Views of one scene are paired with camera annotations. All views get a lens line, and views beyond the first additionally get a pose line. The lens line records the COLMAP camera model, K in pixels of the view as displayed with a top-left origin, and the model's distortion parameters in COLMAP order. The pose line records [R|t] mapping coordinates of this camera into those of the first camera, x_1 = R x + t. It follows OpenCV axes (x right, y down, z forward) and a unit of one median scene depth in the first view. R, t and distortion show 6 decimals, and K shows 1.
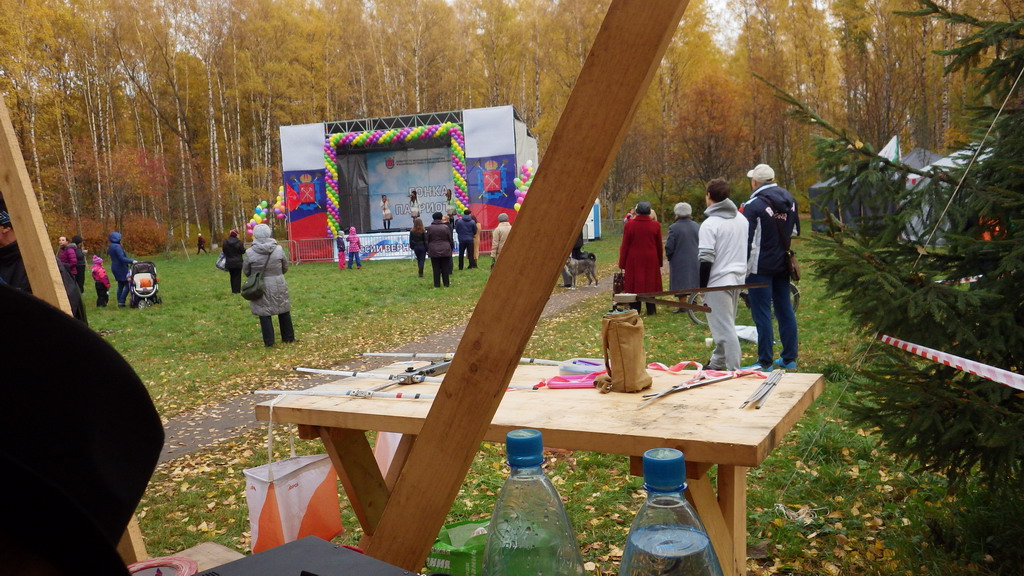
lens RADIAL K [[781.3, 0, 508.6], [0, 781.3, 272.3], [0, 0, 1]] dist [0.016902, -0.000985]
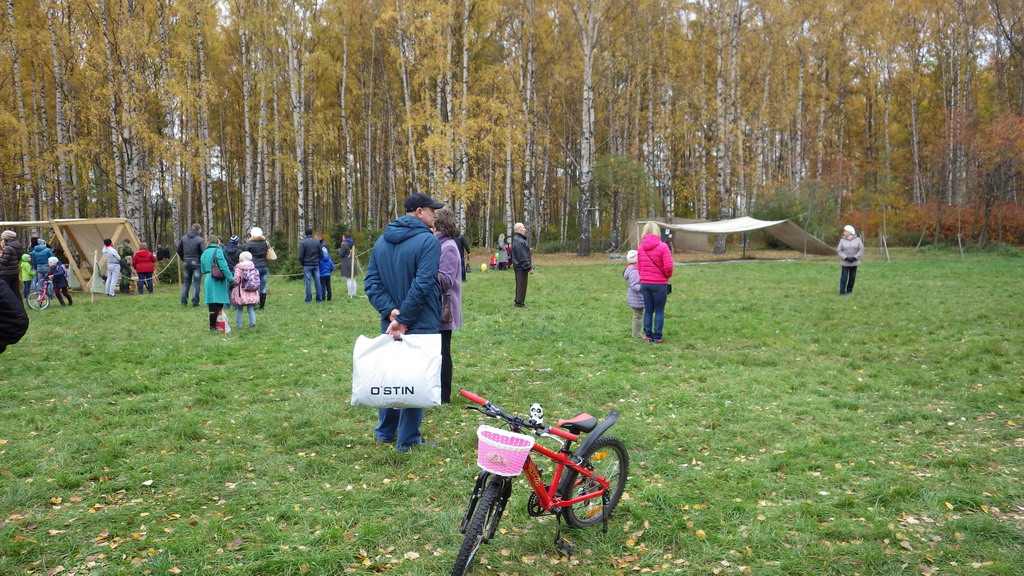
lens RADIAL K [[781.3, 0, 508.6], [0, 781.3, 272.3], [0, 0, 1]] dist [0.016902, -0.000985]
pose [[0.579484, 0.084878, -0.810552, -0.150656], [-0.070040, 0.996069, 0.054231, -0.002689], [0.811969, 0.025345, 0.583150, 0.125114]]
